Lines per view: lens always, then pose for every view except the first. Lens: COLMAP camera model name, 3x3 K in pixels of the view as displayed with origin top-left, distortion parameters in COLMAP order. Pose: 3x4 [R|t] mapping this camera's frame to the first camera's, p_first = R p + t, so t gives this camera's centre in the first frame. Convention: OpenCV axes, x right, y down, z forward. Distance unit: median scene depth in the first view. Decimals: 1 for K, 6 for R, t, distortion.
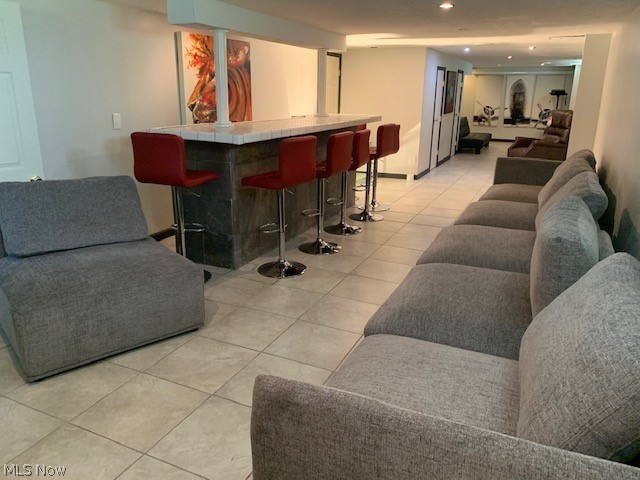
lens RADIAL K [[498.5, 0, 315.5], [0, 498.5, 237.2], [0, 0, 1]] dist [0.052249, -0.084478]
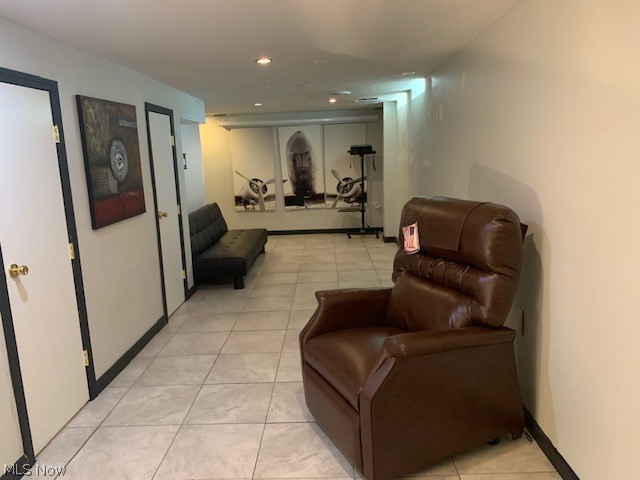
lens RADIAL K [[473.6, 0, 311.6], [0, 473.6, 237.6], [0, 0, 1]] dist [0.030267, -0.010702]
pose [[0.920862, -0.116363, 0.372120, 0.289238], [0.158582, 0.983695, -0.084828, -0.206512], [-0.356182, 0.137126, 0.924300, 0.720890]]
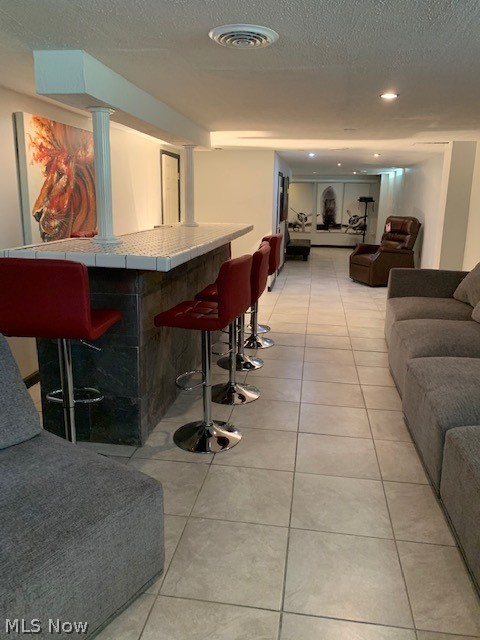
lens RADIAL K [[498.5, 0, 242.2], [0, 498.5, 310.0], [0, 0, 1]] dist [0.052249, -0.084478]
pose [[0.957133, -0.059893, 0.283388, -0.100375], [0.077727, 0.995612, -0.052102, -0.035720], [-0.279024, 0.071895, 0.957589, 0.130807]]
